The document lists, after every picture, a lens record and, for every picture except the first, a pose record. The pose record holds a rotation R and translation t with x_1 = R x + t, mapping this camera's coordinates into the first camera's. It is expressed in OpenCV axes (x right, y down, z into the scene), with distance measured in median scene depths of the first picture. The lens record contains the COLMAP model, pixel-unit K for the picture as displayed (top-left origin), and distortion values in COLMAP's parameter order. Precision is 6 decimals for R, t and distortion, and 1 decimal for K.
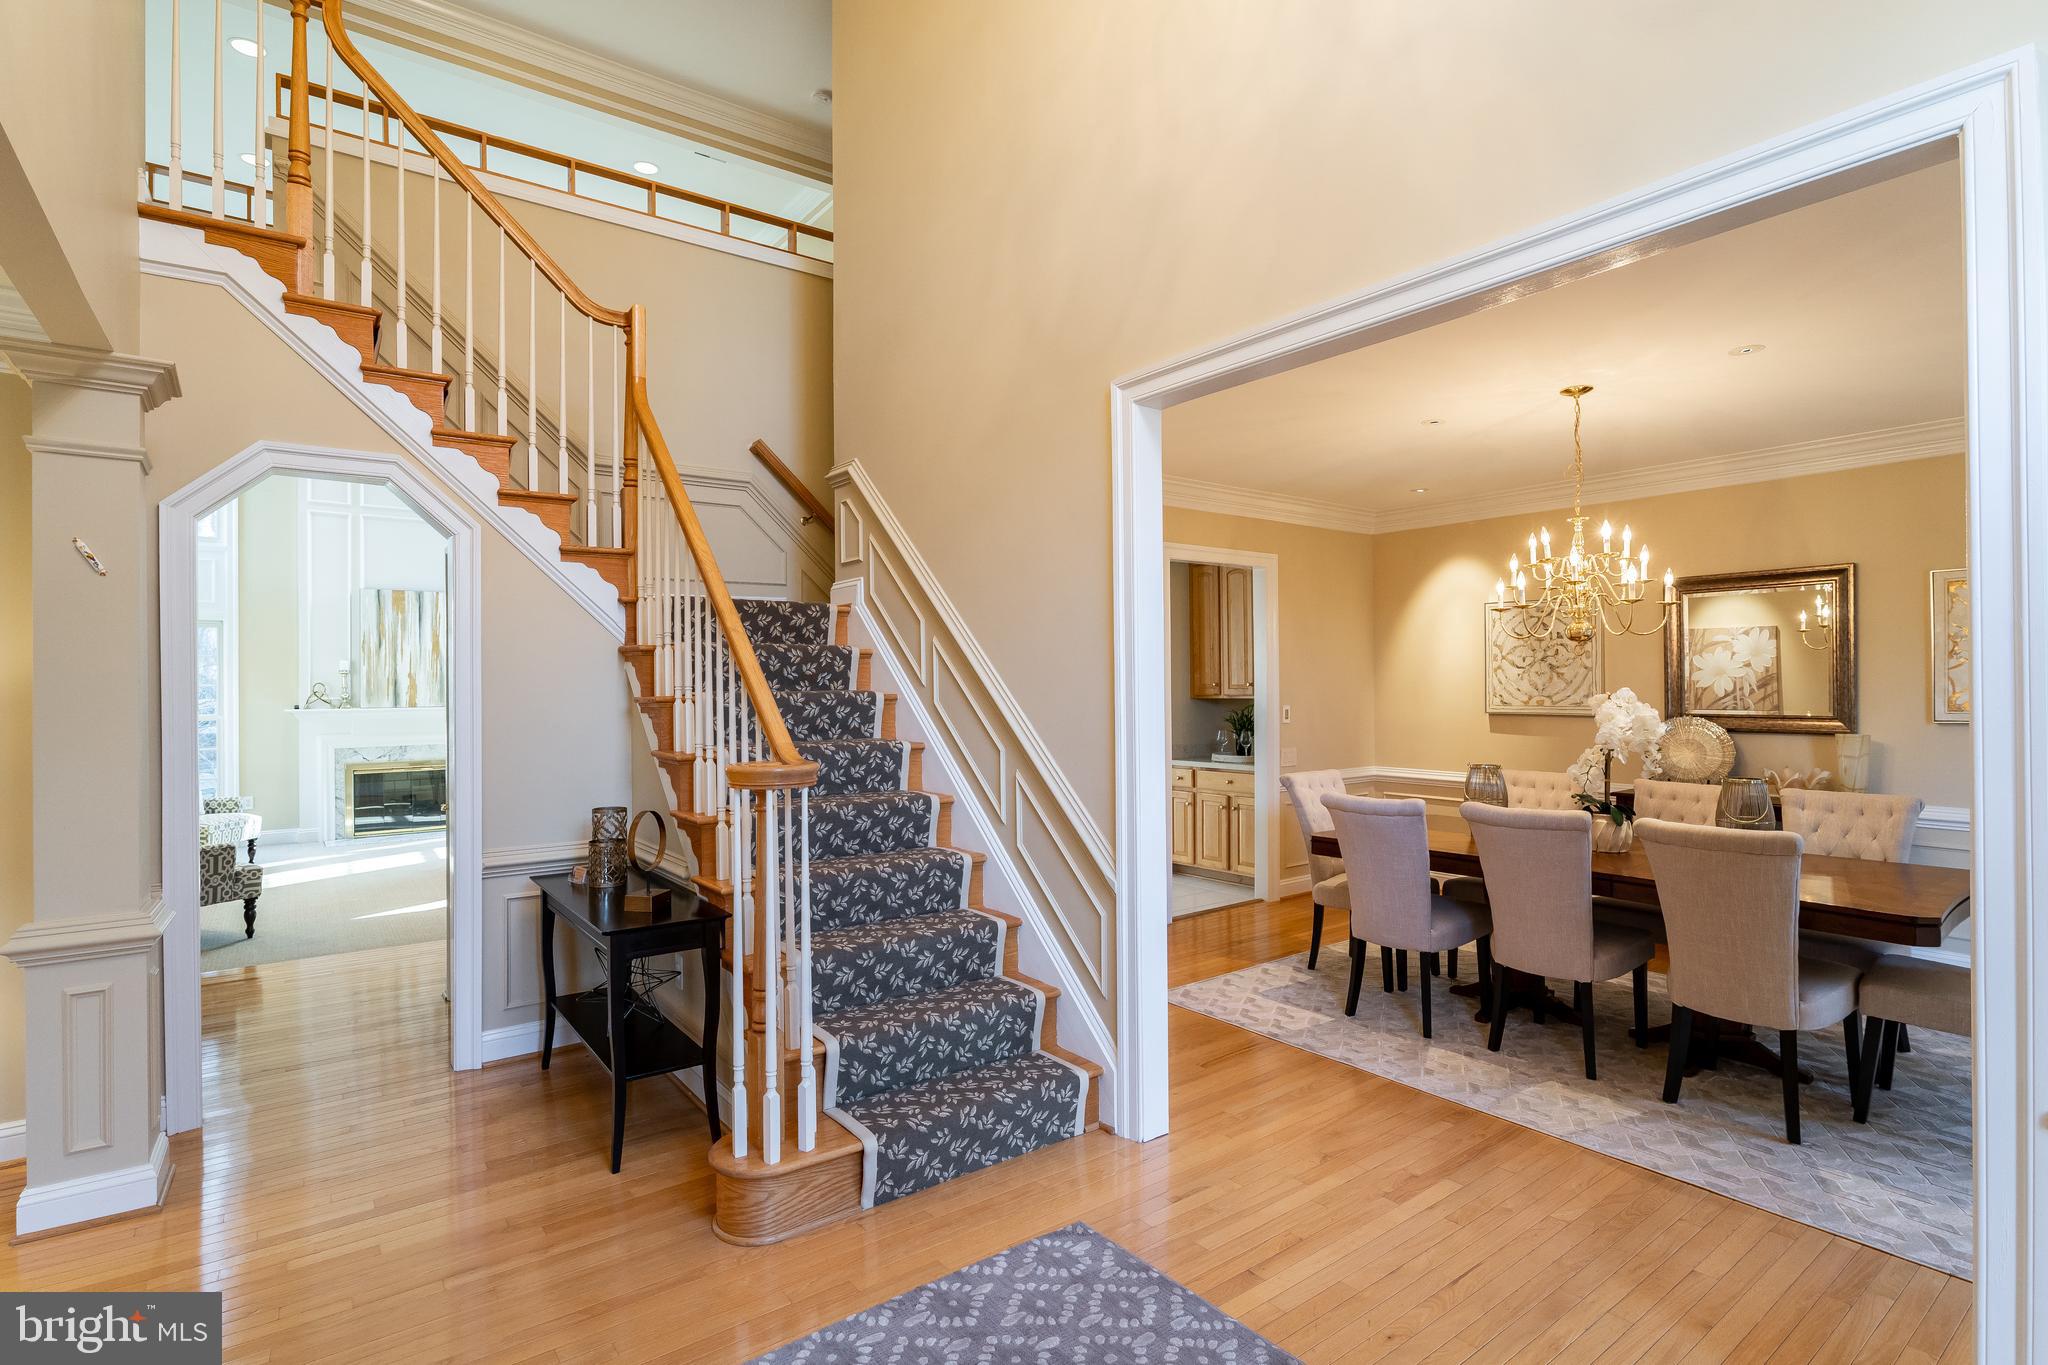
lens RADIAL K [[992.0, 0, 1029.6], [0, 992.0, 681.6], [0, 0, 1]] dist [0.003891, 0.001015]
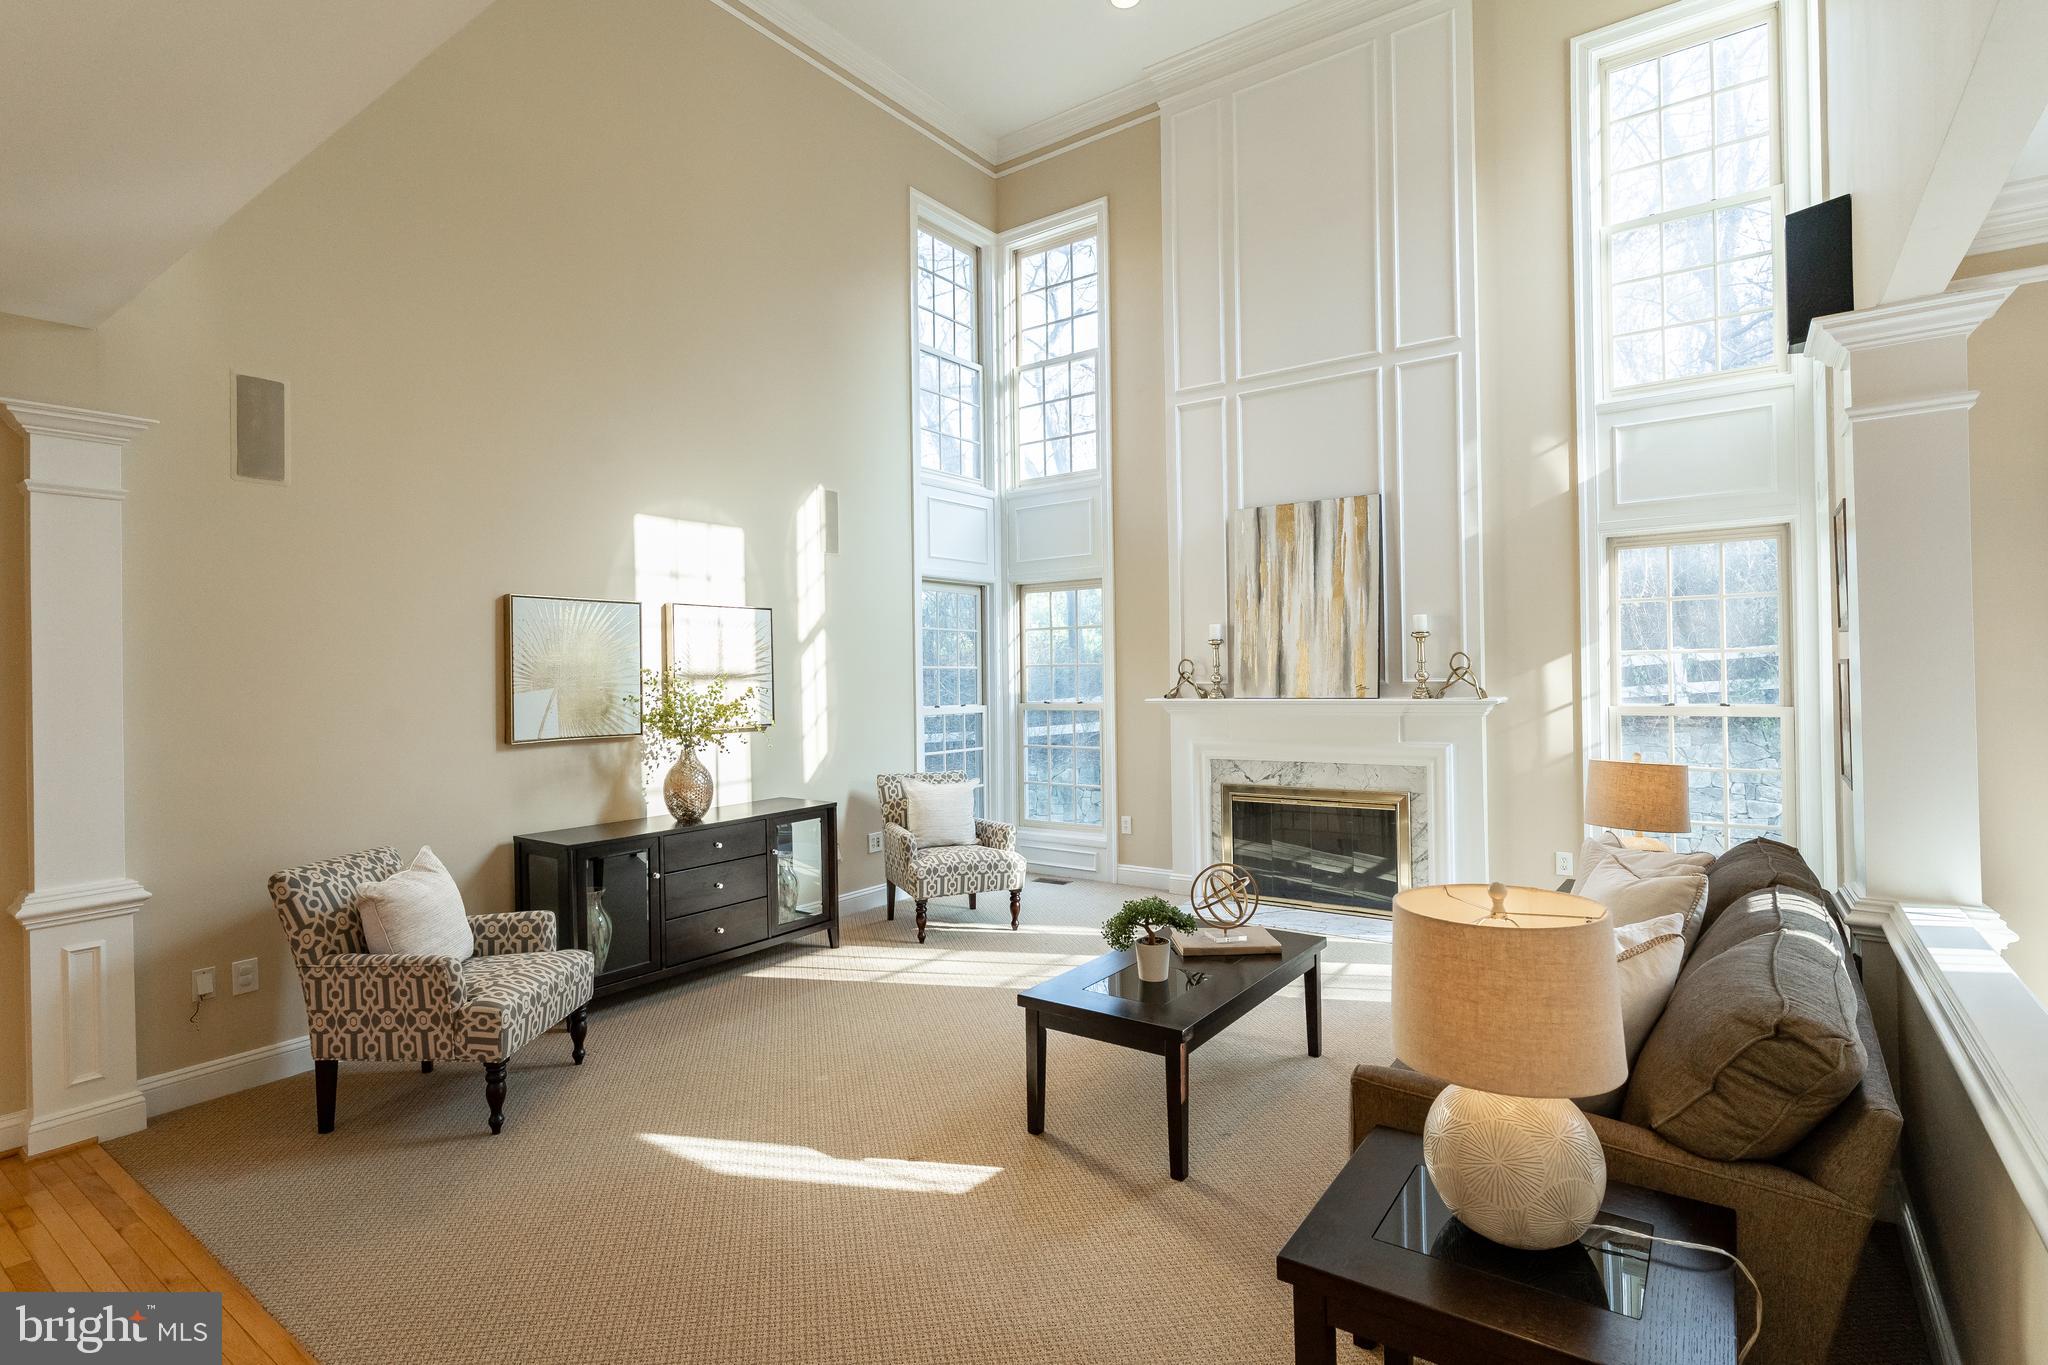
lens RADIAL K [[992.0, 0, 1027.1], [0, 992.0, 671.2], [0, 0, 1]] dist [0.003891, 0.001015]
pose [[0.308246, -0.011438, -0.951238, -0.096876], [0.020910, 0.999768, -0.005246, 0.008719], [0.951077, -0.018274, 0.308413, 0.578219]]
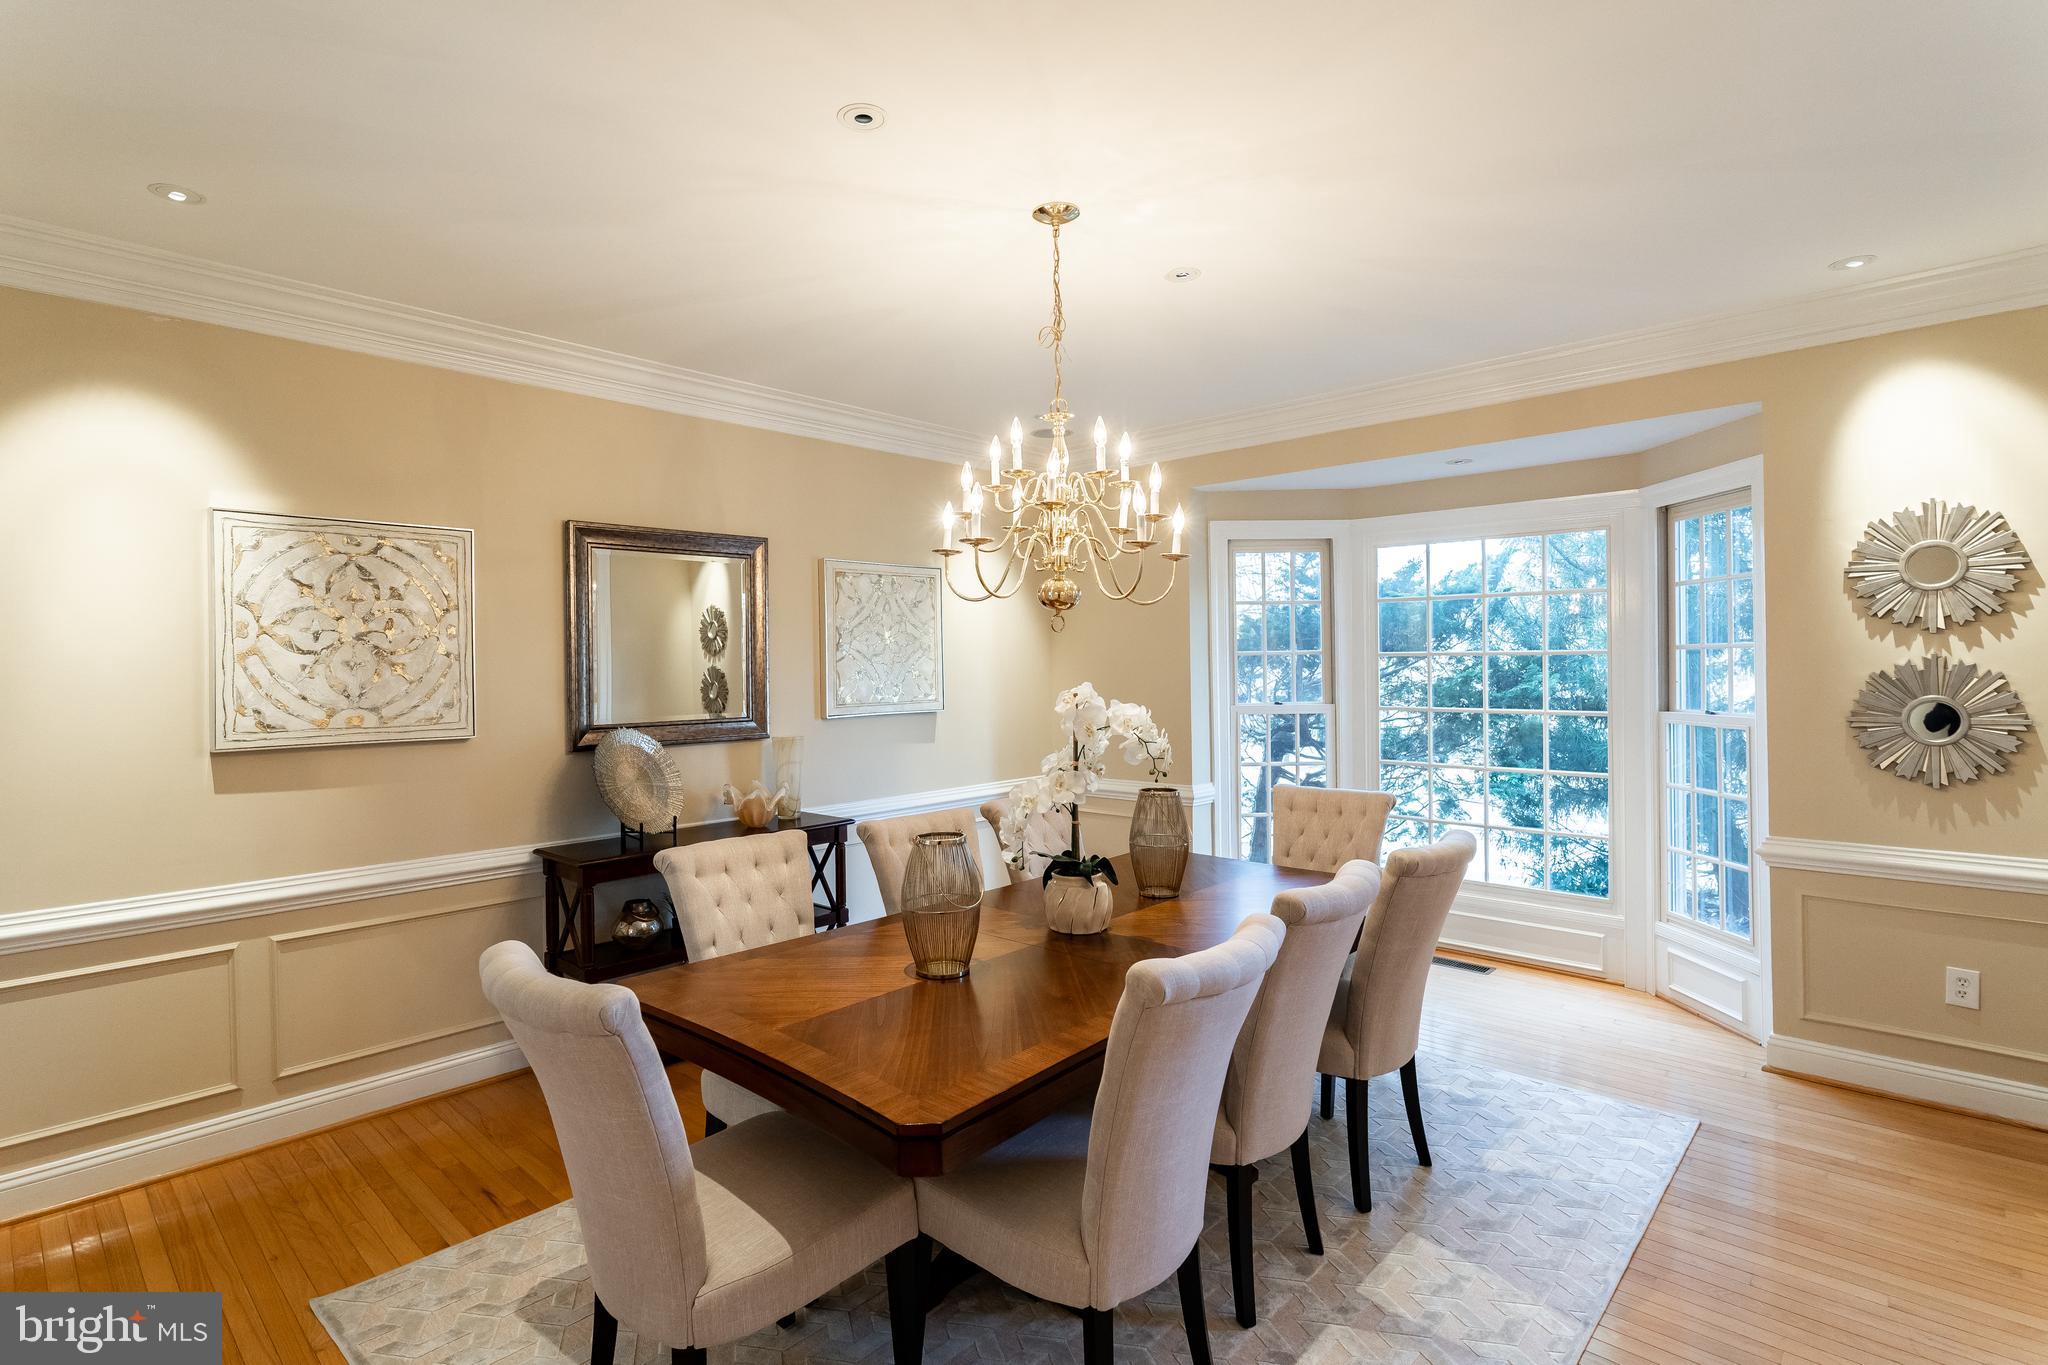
lens RADIAL K [[992.0, 0, 1019.4], [0, 992.0, 670.4], [0, 0, 1]] dist [0.003891, 0.001015]
pose [[-0.154803, 0.004865, 0.987933, -0.073630], [0.011394, 0.999930, -0.003139, 0.000585], [-0.987880, 0.010770, -0.154848, 1.169865]]
